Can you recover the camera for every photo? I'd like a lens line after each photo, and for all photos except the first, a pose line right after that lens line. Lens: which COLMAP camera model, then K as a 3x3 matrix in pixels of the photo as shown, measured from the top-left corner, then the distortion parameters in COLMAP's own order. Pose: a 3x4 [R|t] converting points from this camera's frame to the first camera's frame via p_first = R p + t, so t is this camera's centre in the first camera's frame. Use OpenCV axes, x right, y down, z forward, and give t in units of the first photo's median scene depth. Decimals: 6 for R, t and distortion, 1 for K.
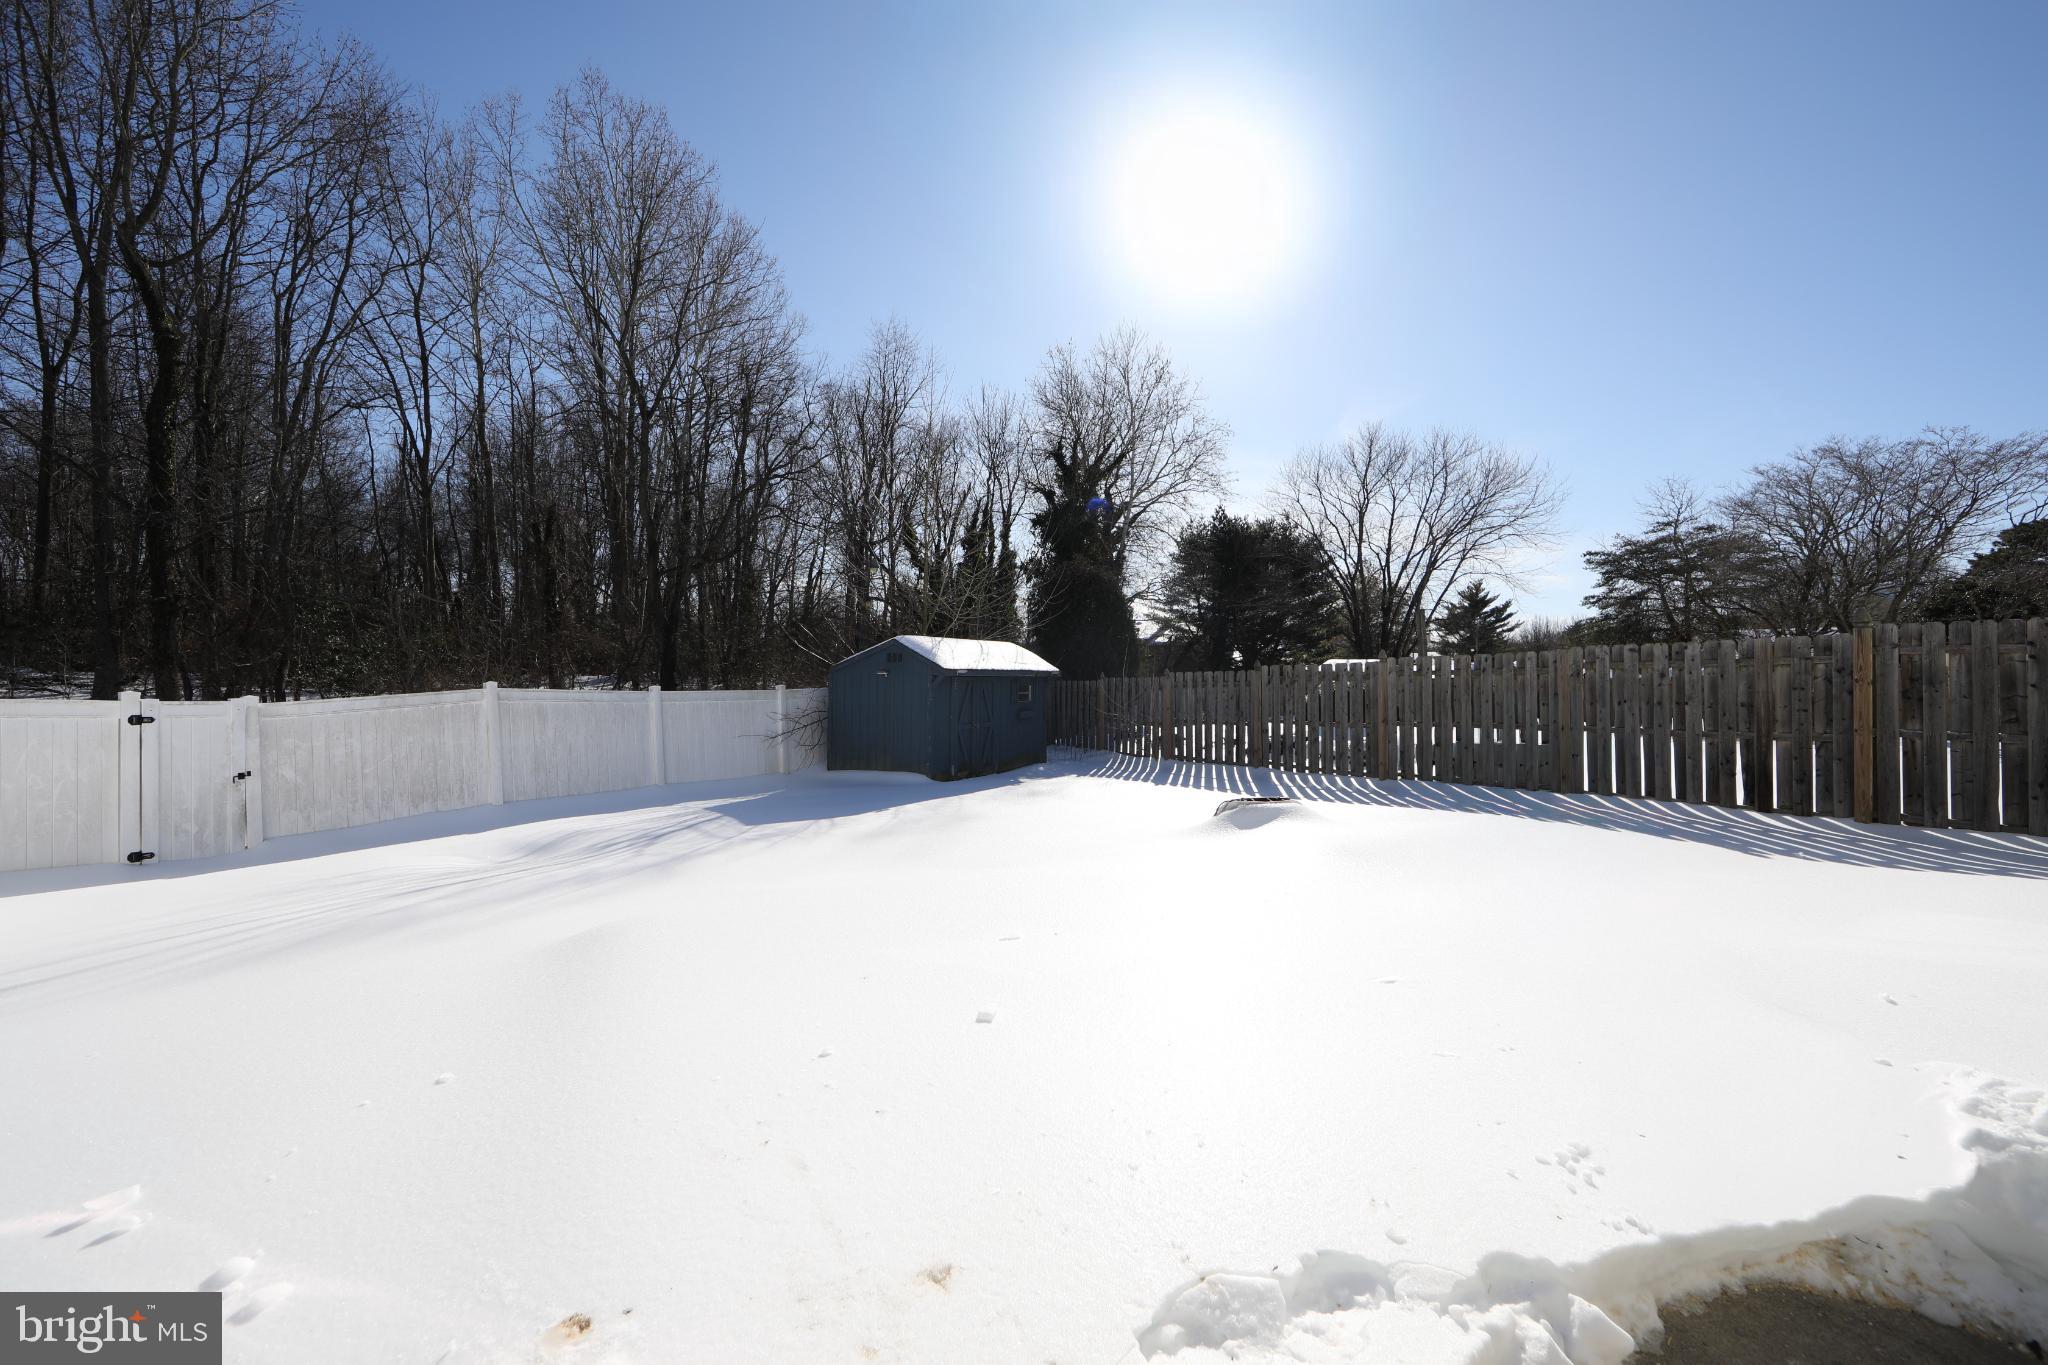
lens RADIAL K [[799.6, 0, 1029.1], [0, 799.6, 679.2], [0, 0, 1]] dist [-0.001280, 0.000212]
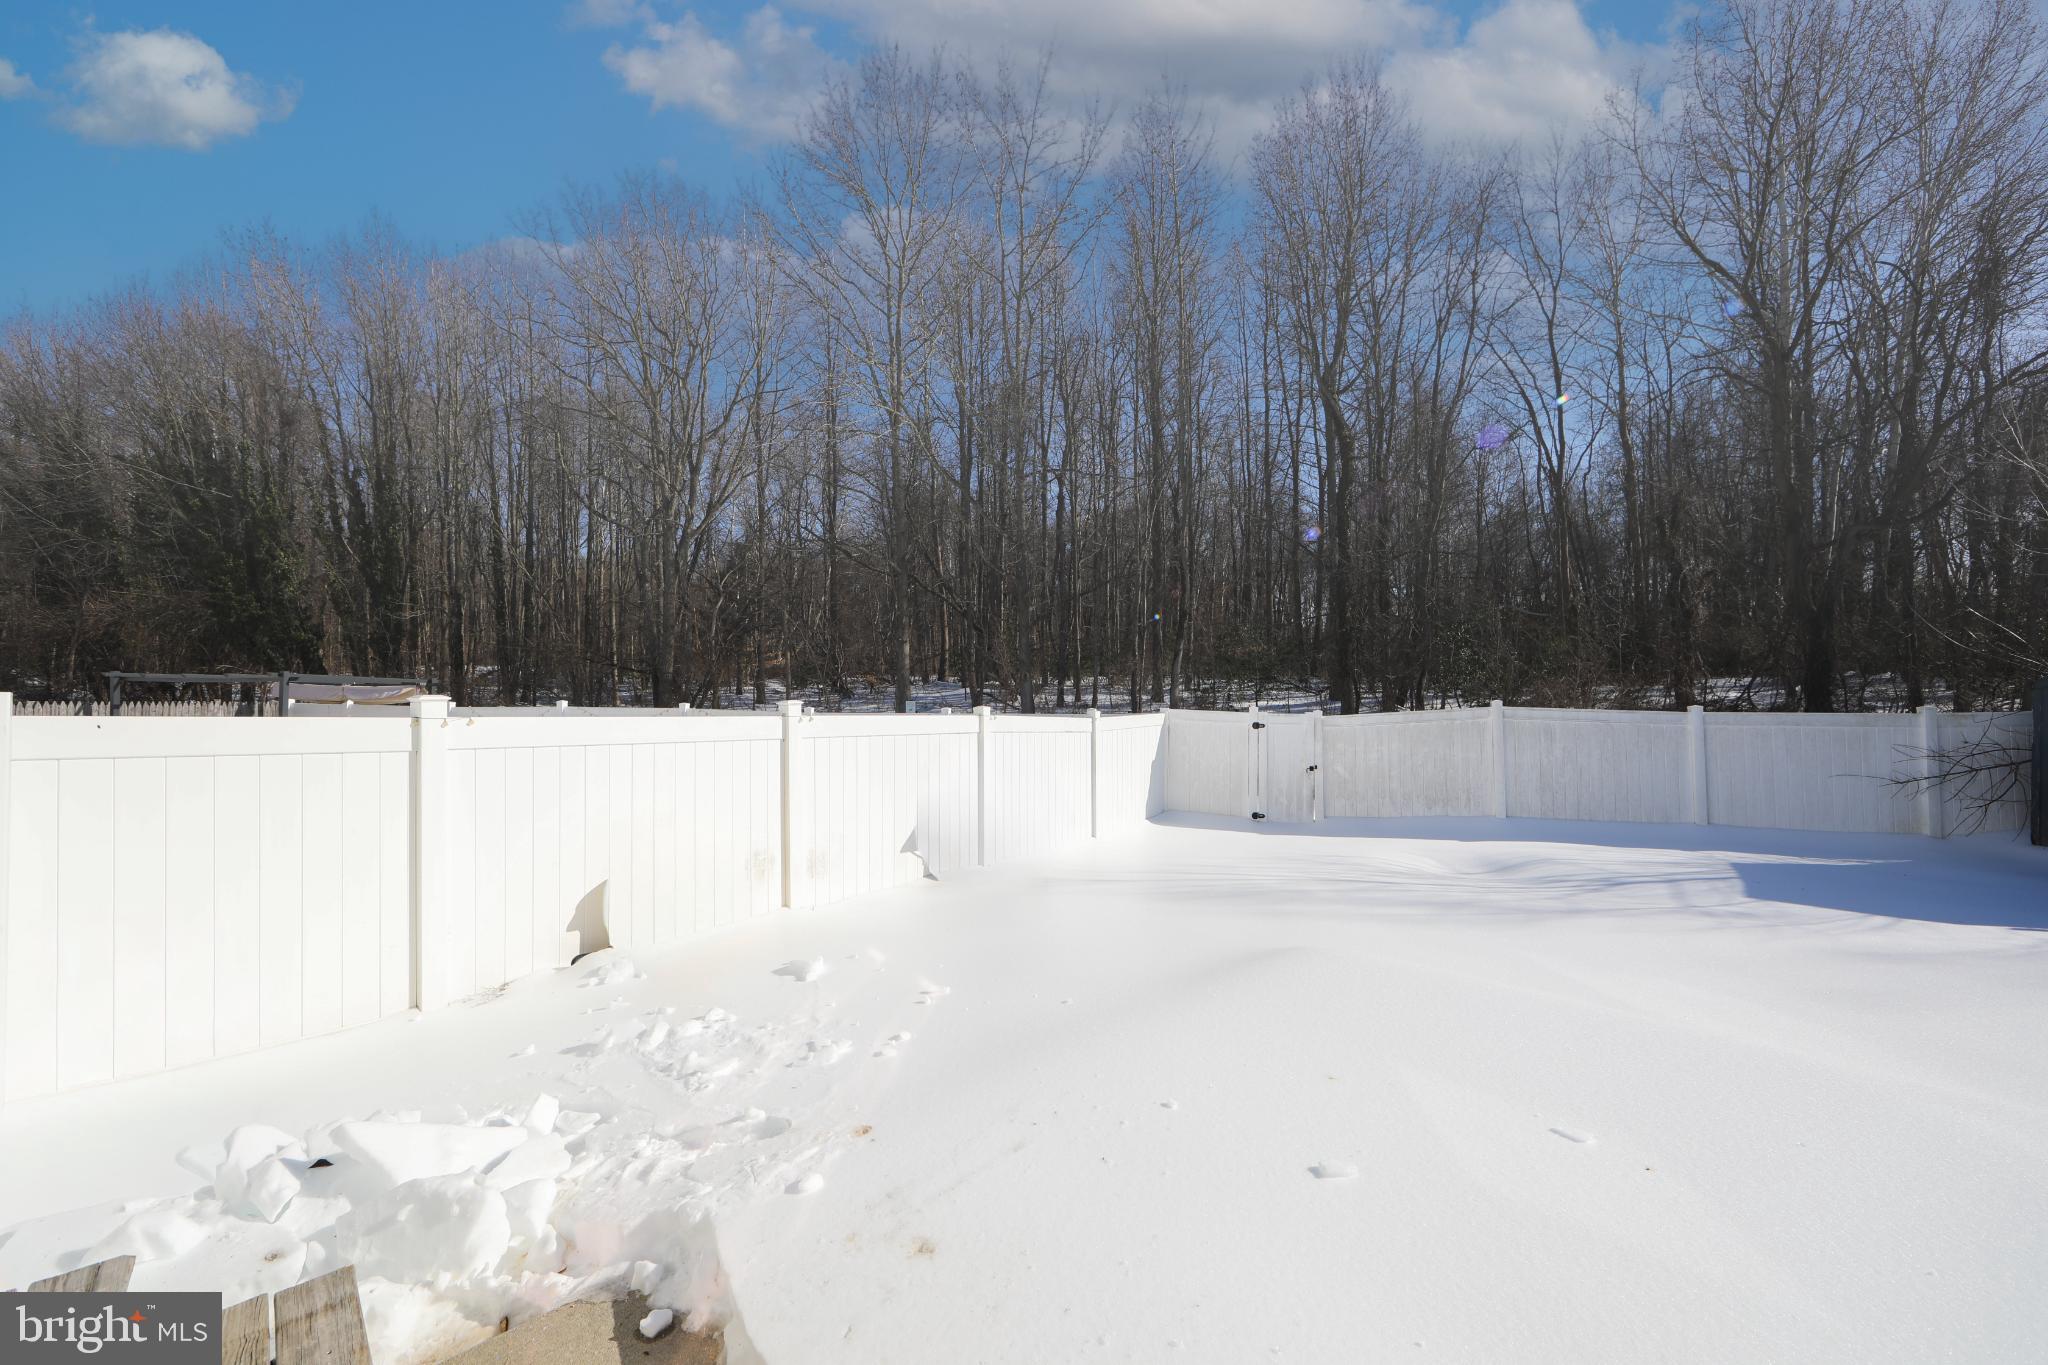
lens RADIAL K [[799.6, 0, 1029.9], [0, 799.6, 686.9], [0, 0, 1]] dist [-0.001280, 0.000212]
pose [[0.314648, 0.002594, -0.949205, 0.134326], [0.004437, 0.999981, 0.004204, -0.021813], [0.949198, -0.005535, 0.314631, 0.083335]]
